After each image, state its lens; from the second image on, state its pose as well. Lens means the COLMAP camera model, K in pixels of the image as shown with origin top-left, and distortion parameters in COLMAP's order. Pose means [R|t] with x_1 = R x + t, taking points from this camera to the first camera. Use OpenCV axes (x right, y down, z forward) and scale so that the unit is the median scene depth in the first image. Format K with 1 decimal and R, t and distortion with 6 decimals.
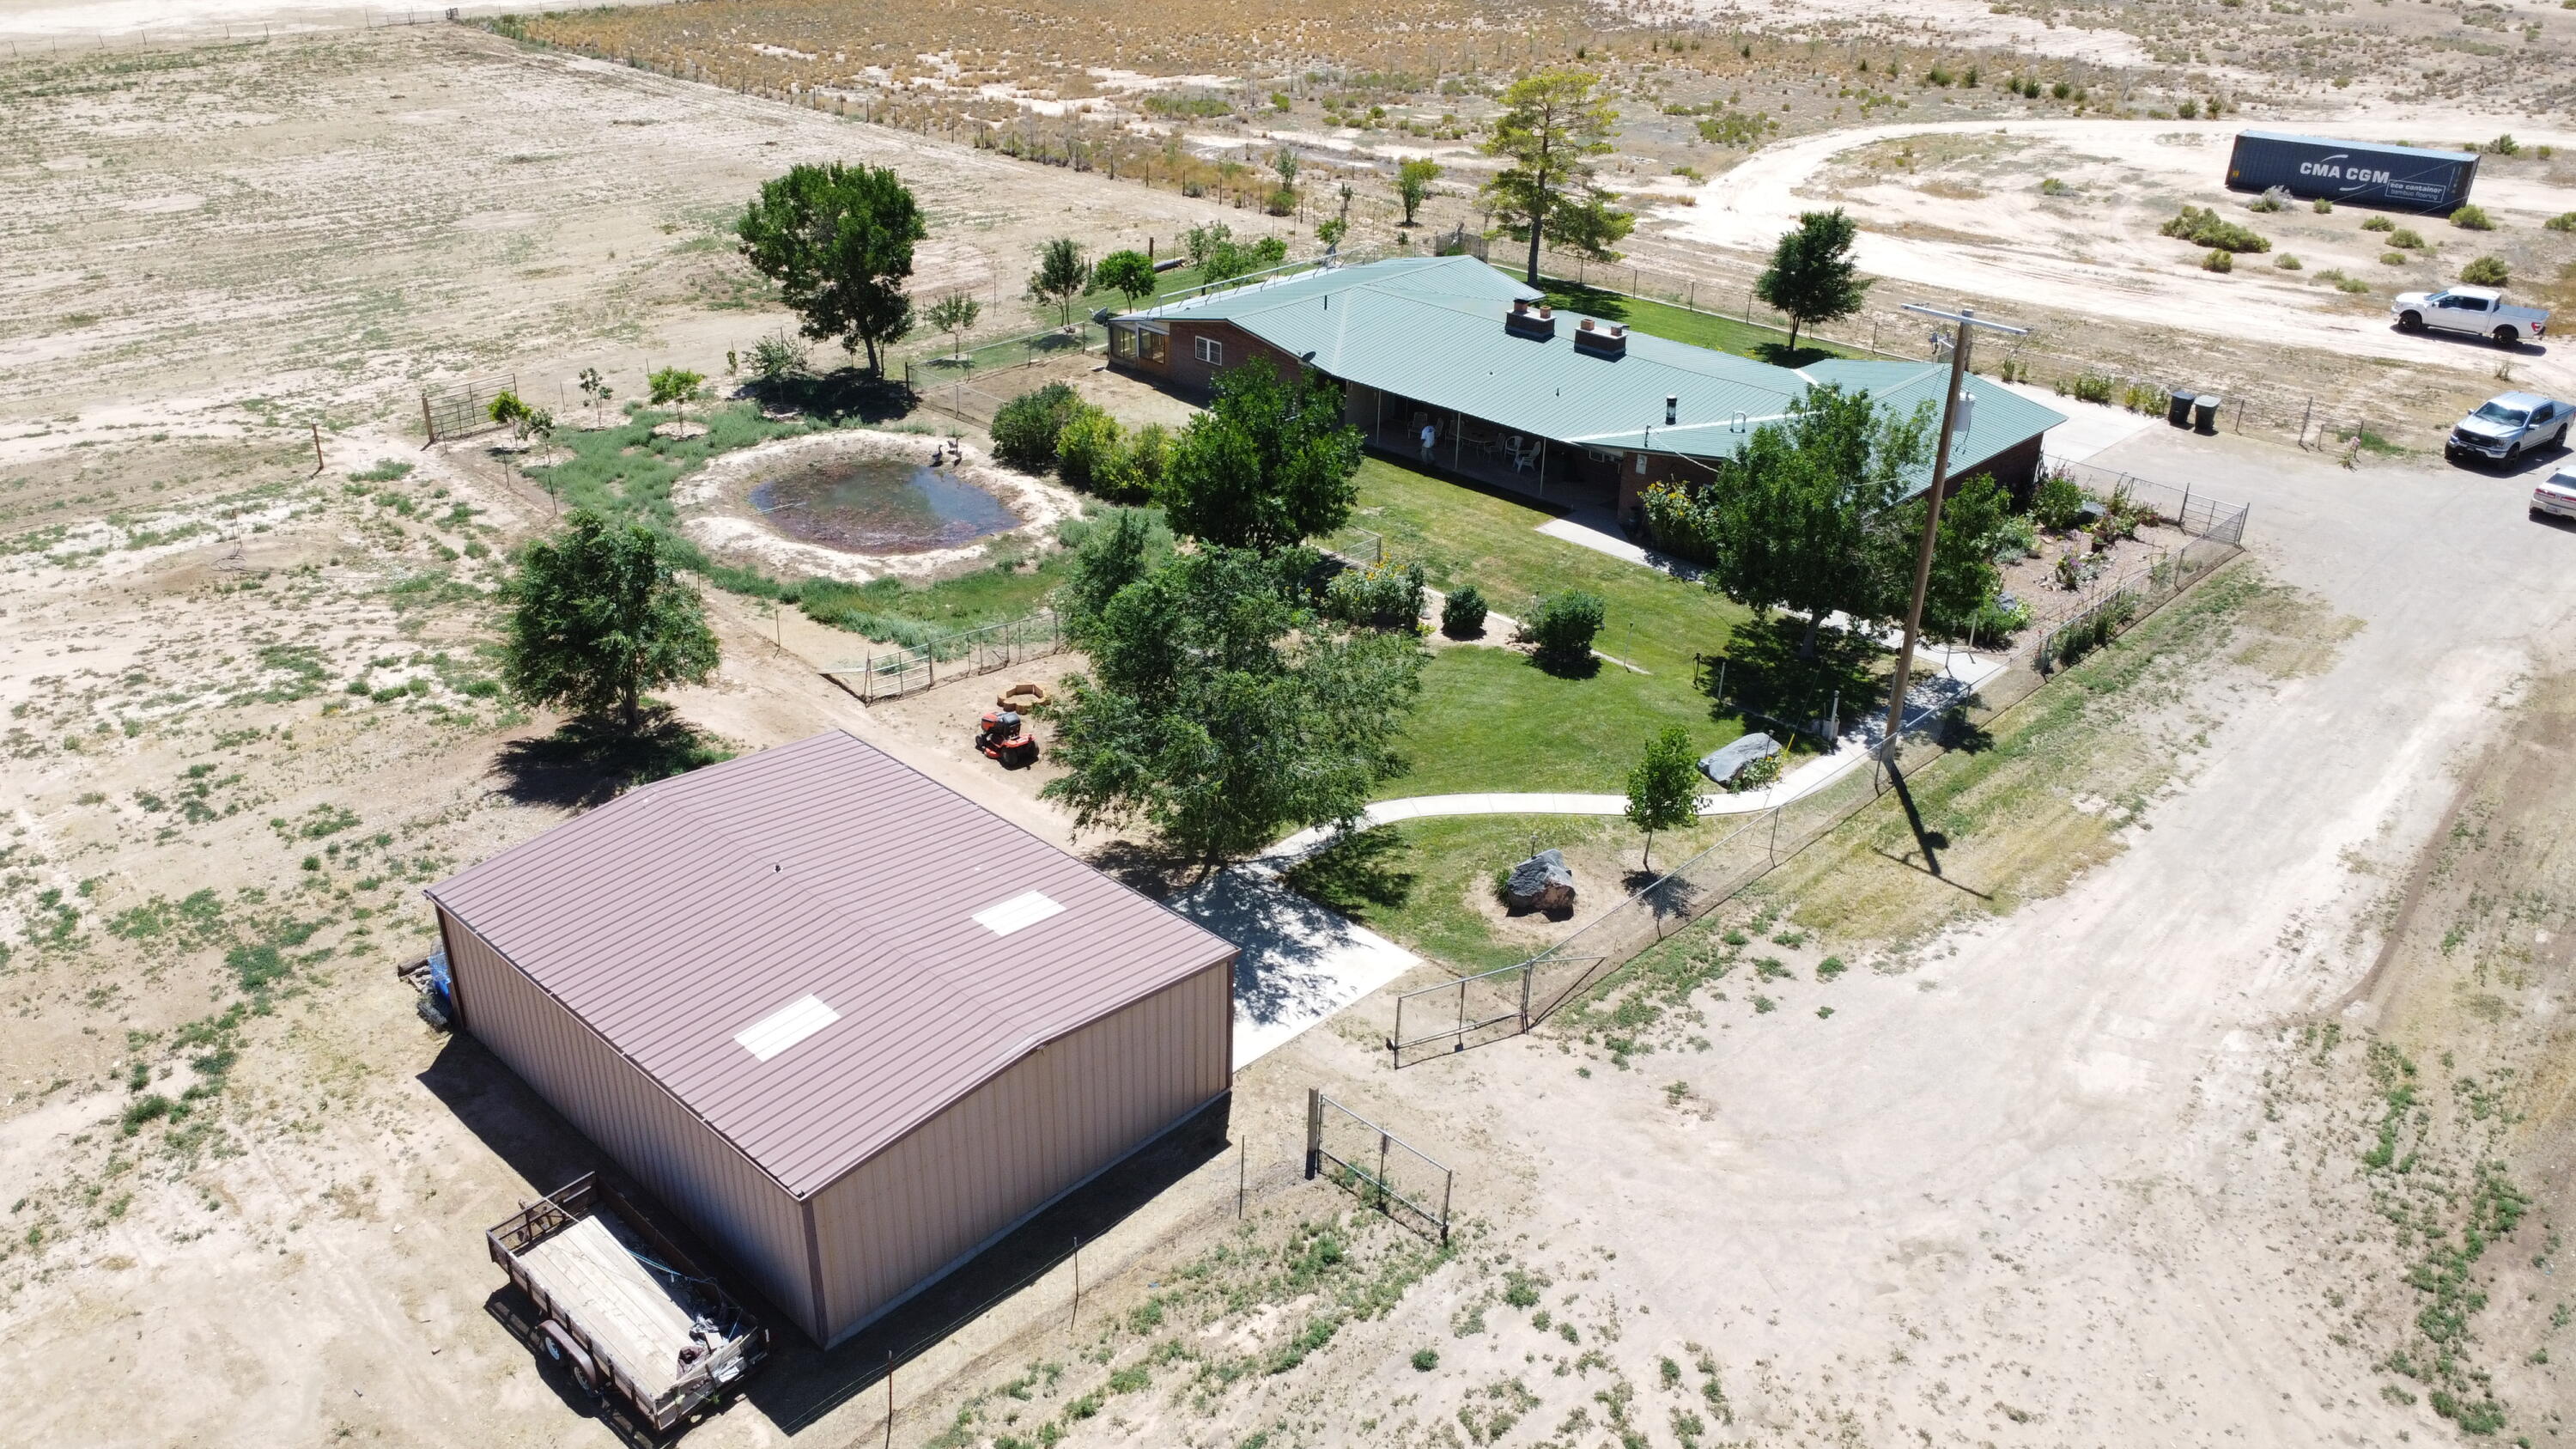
lens RADIAL K [[1936.4, 0, 1254.1], [0, 1936.4, 717.0], [0, 0, 1]] dist [0.001382, 0.000567]
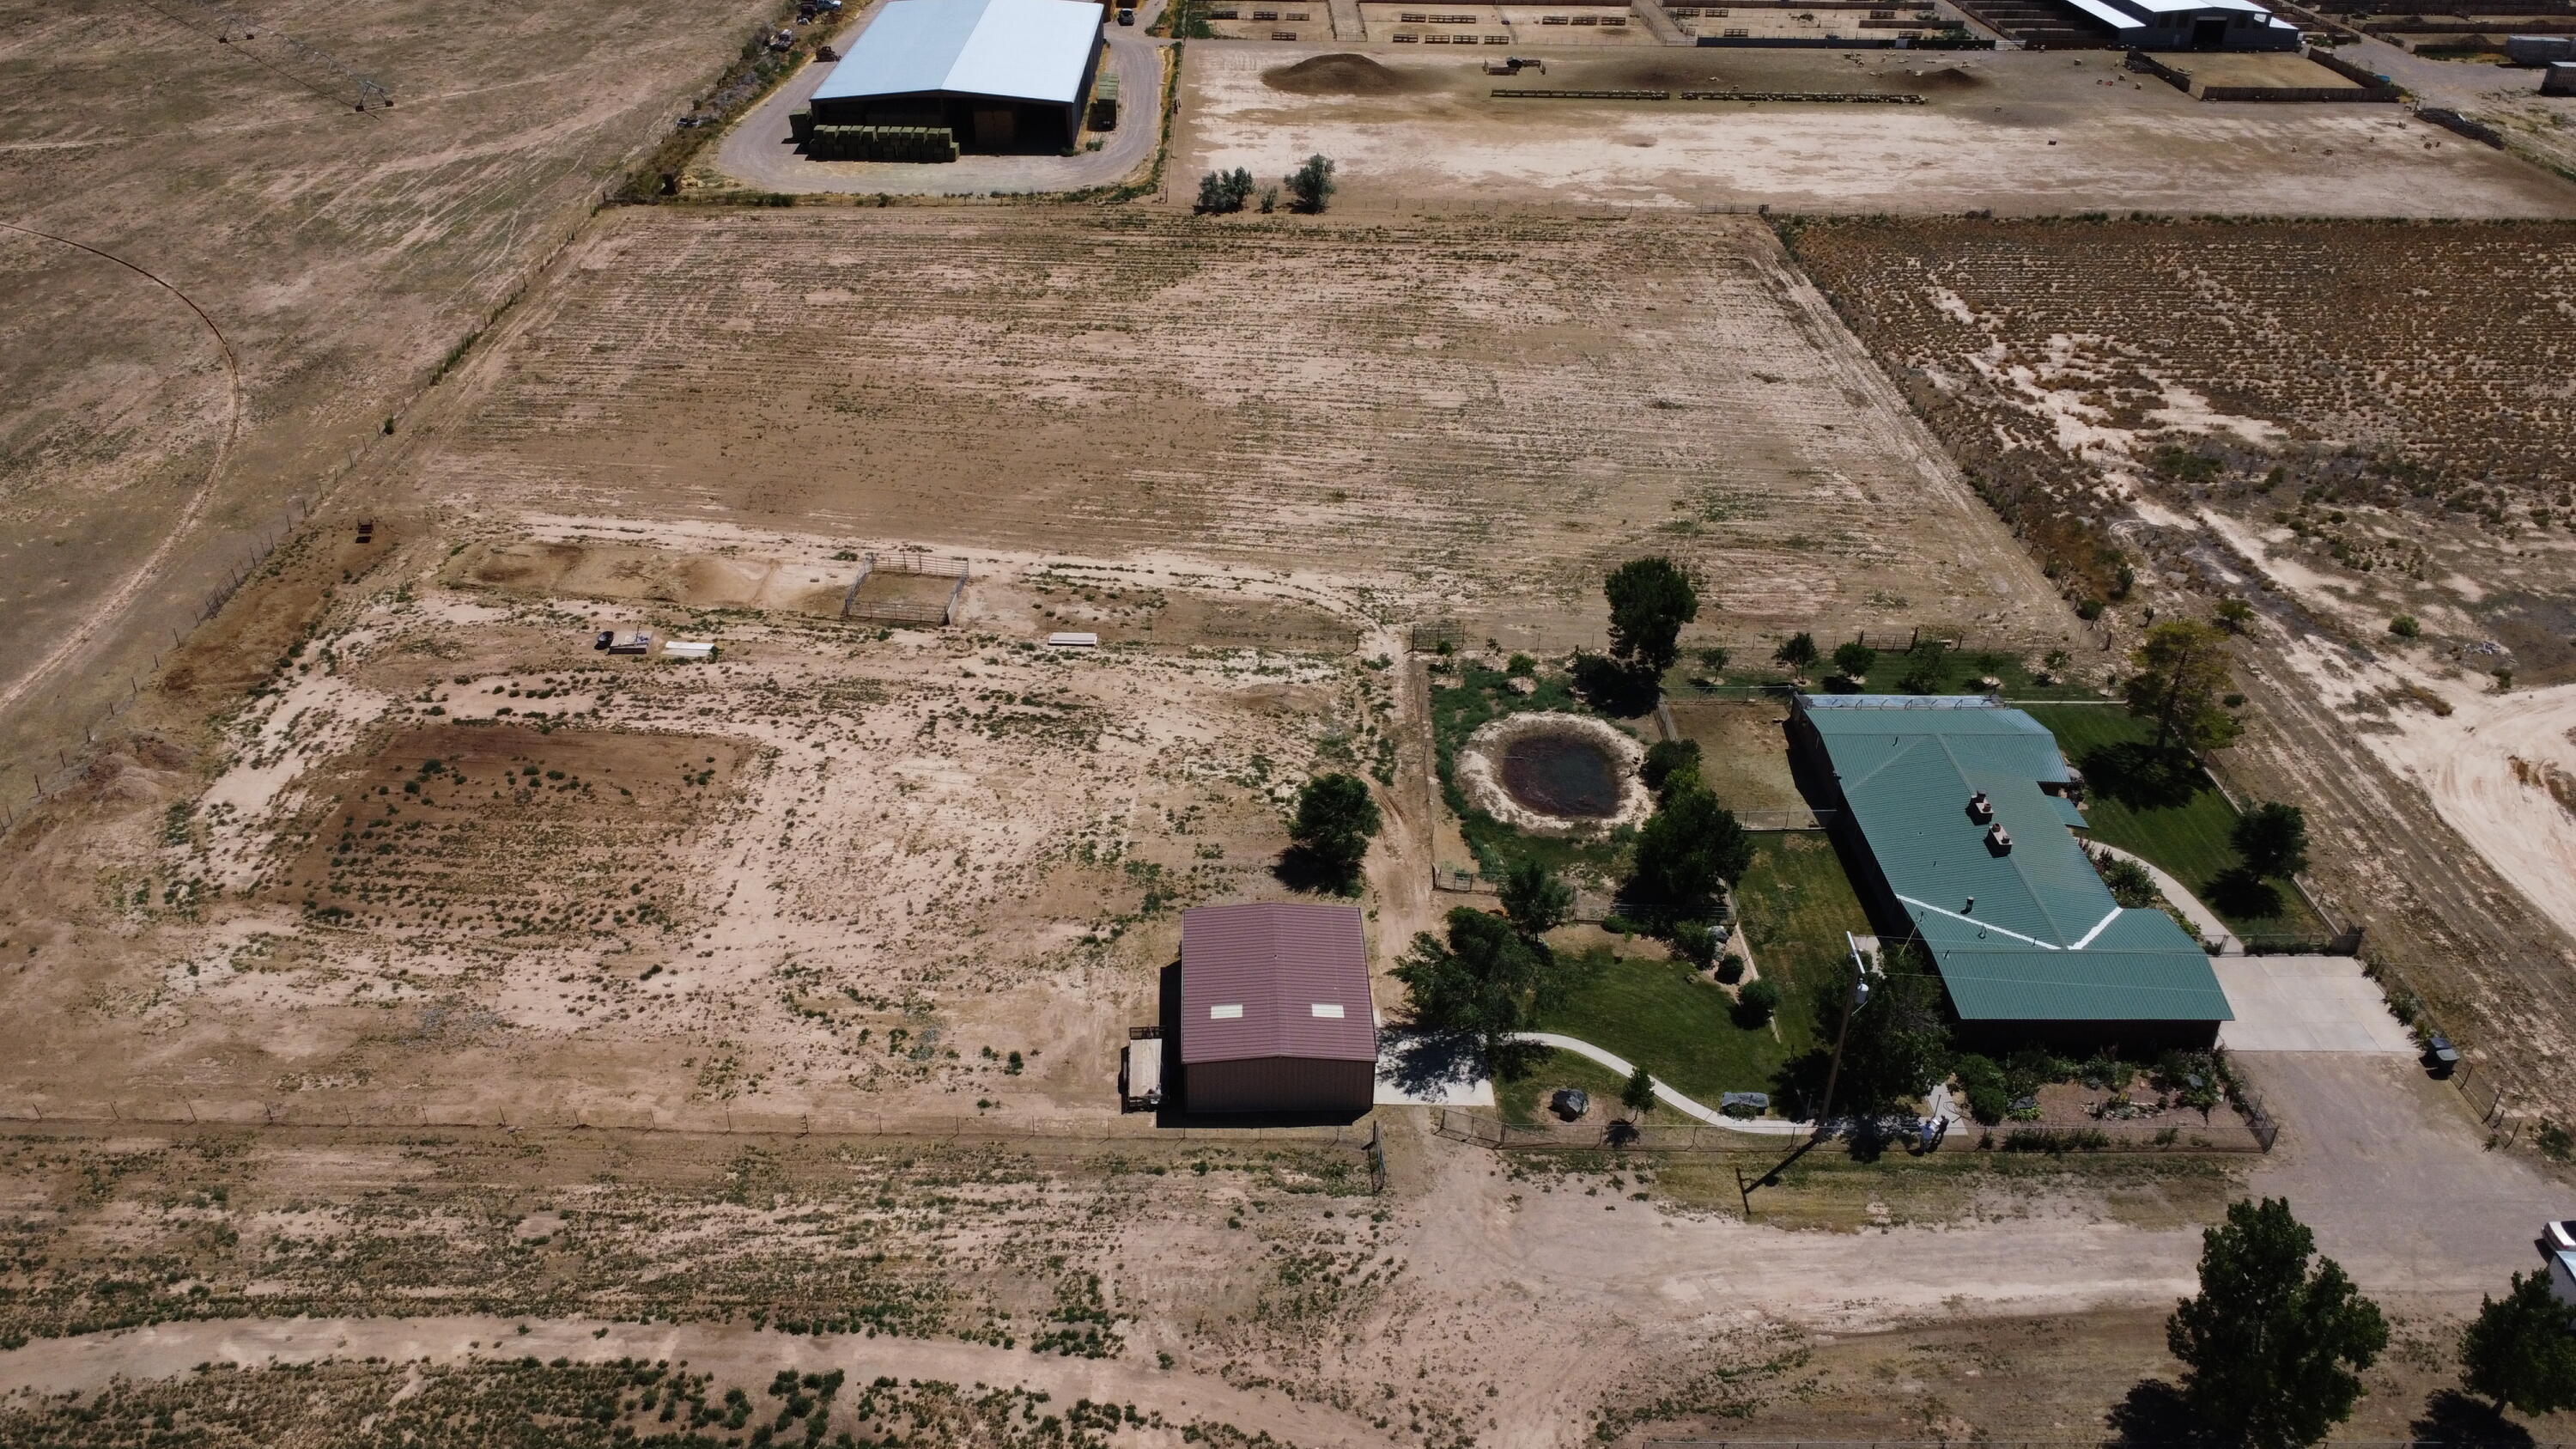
lens RADIAL K [[1925.2, 0, 1257.0], [0, 1925.2, 742.5], [0, 0, 1]] dist [0.007392, -0.002623]
pose [[0.713951, 0.367118, -0.596236, 0.922878], [-0.320250, 0.928452, 0.188195, -0.522881], [0.622667, 0.056582, 0.780439, -0.853167]]
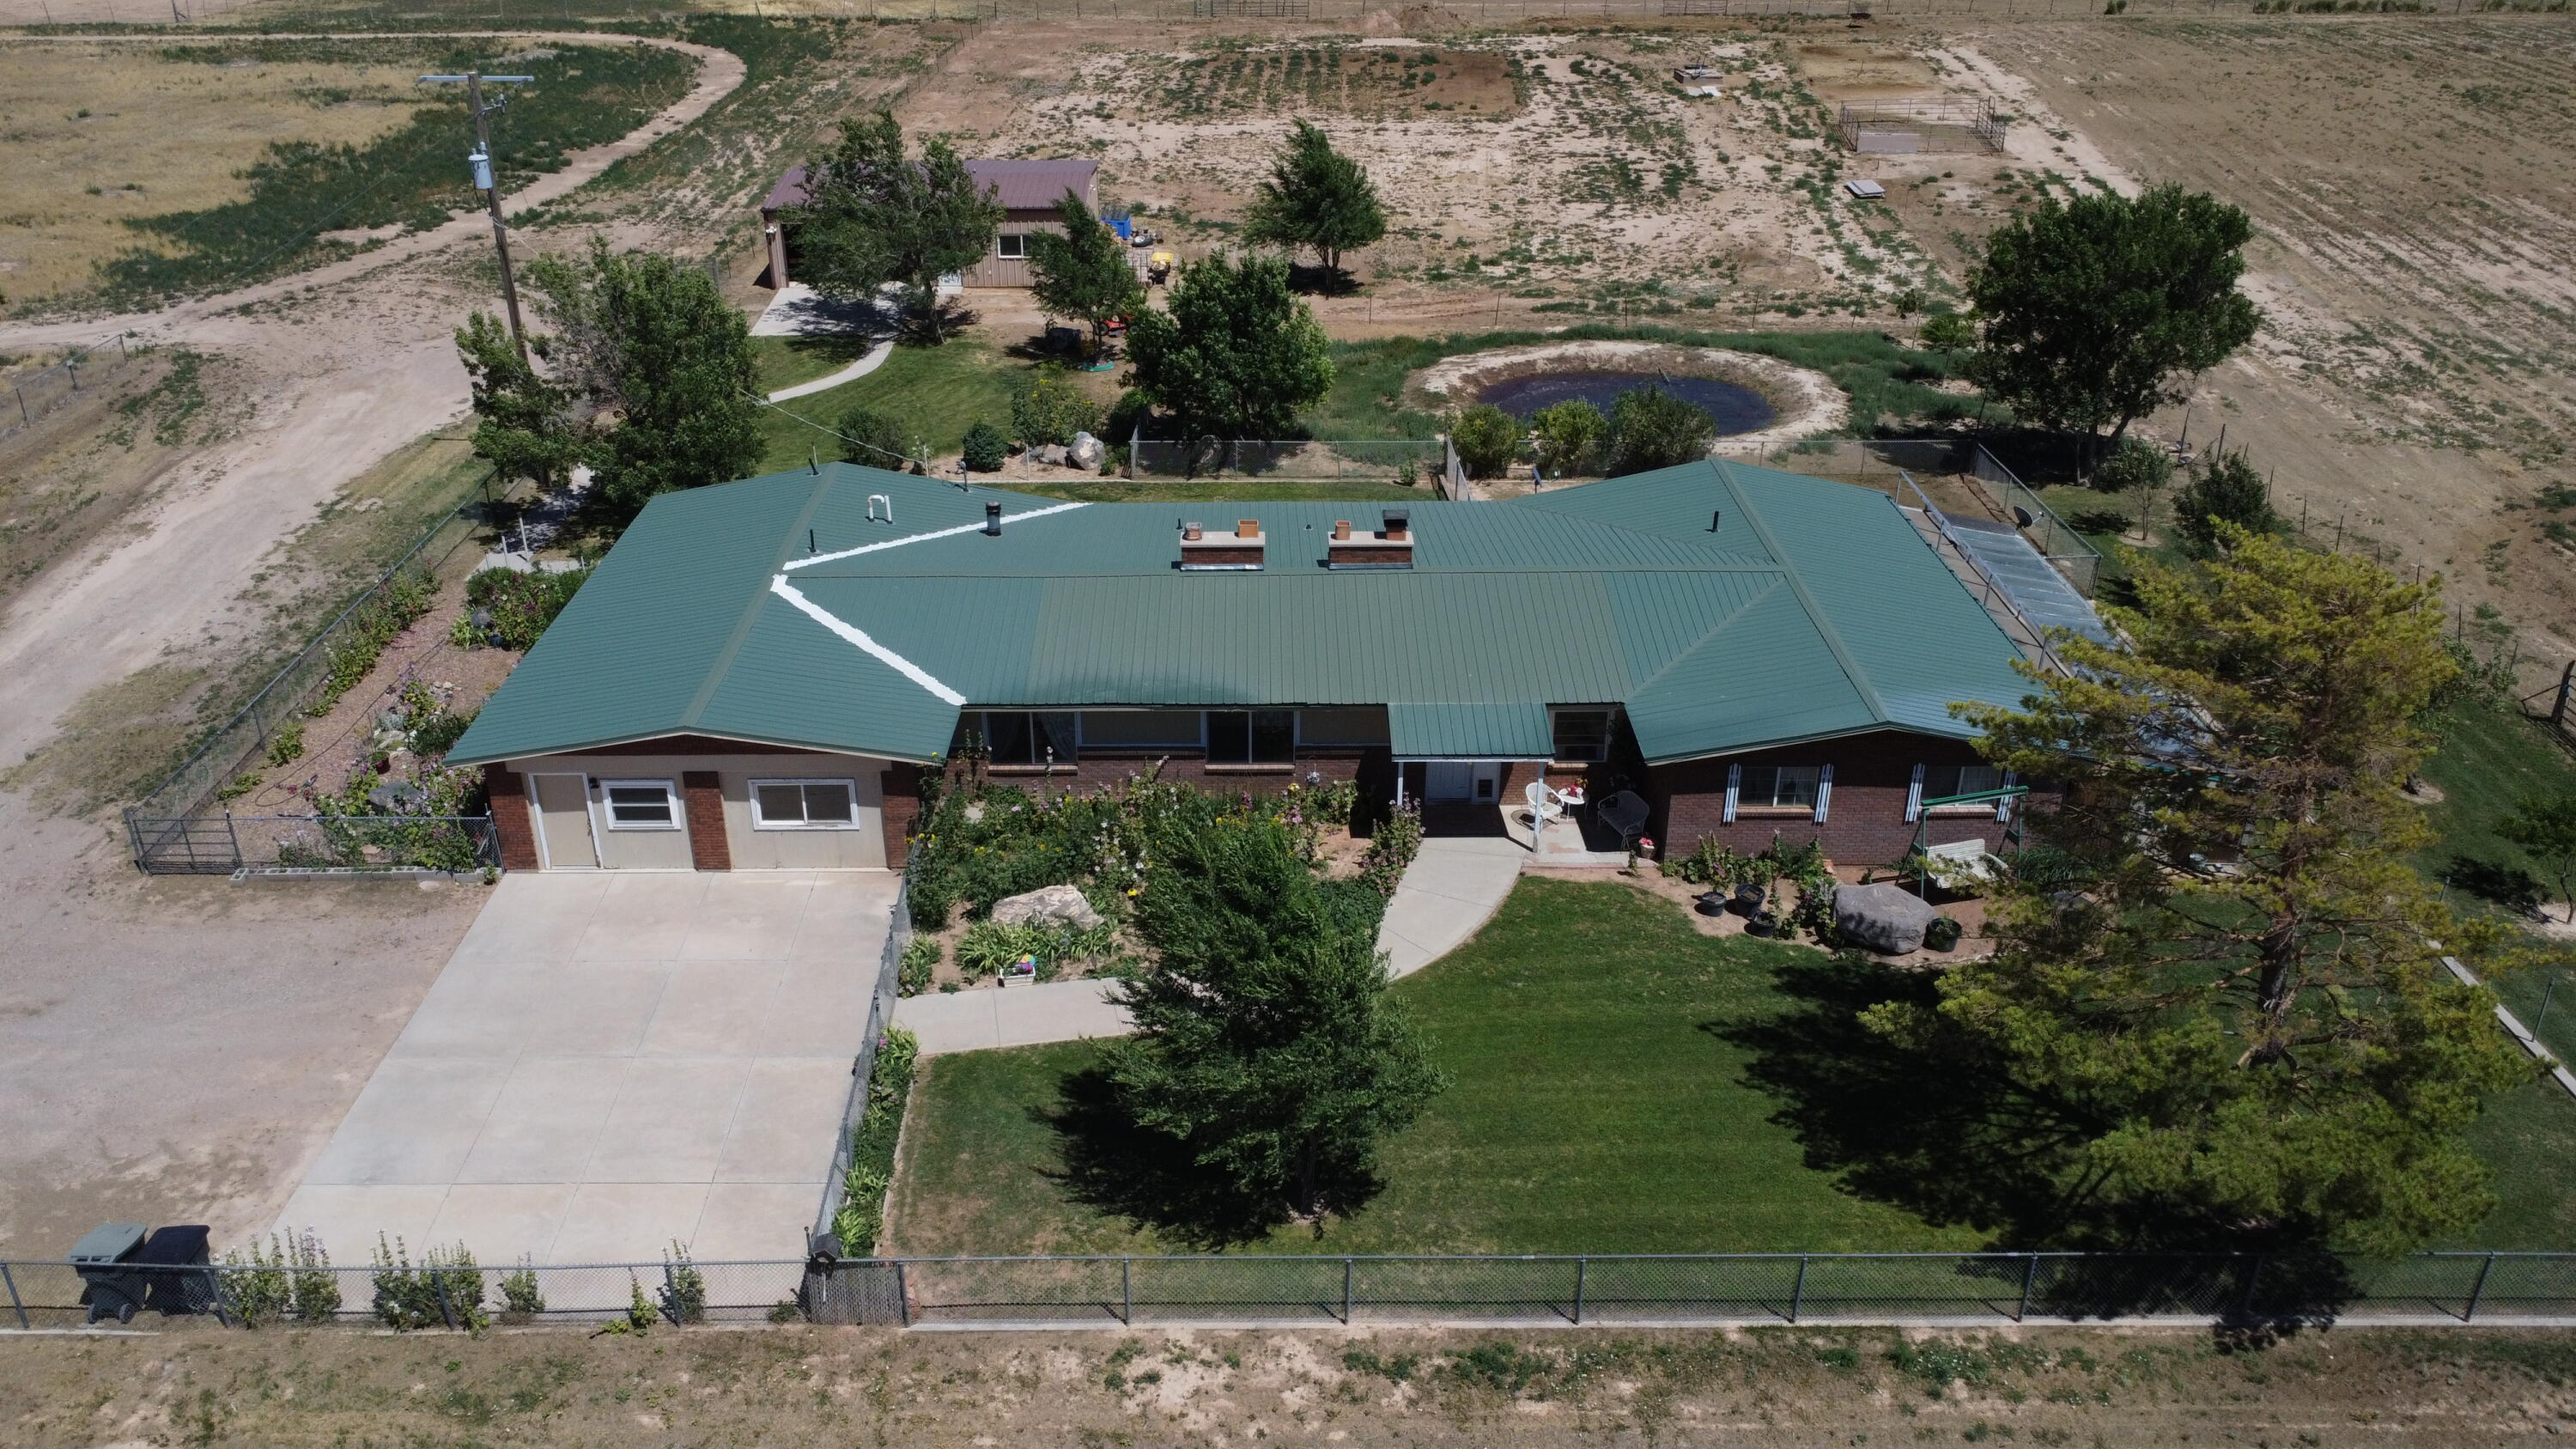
lens RADIAL K [[1936.4, 0, 1254.1], [0, 1936.4, 717.0], [0, 0, 1]] dist [0.001382, 0.000567]
pose [[-0.709486, 0.309419, -0.633159, 0.800129], [-0.321606, 0.657280, 0.681581, -0.807136], [0.627056, 0.687200, -0.366819, 1.781275]]
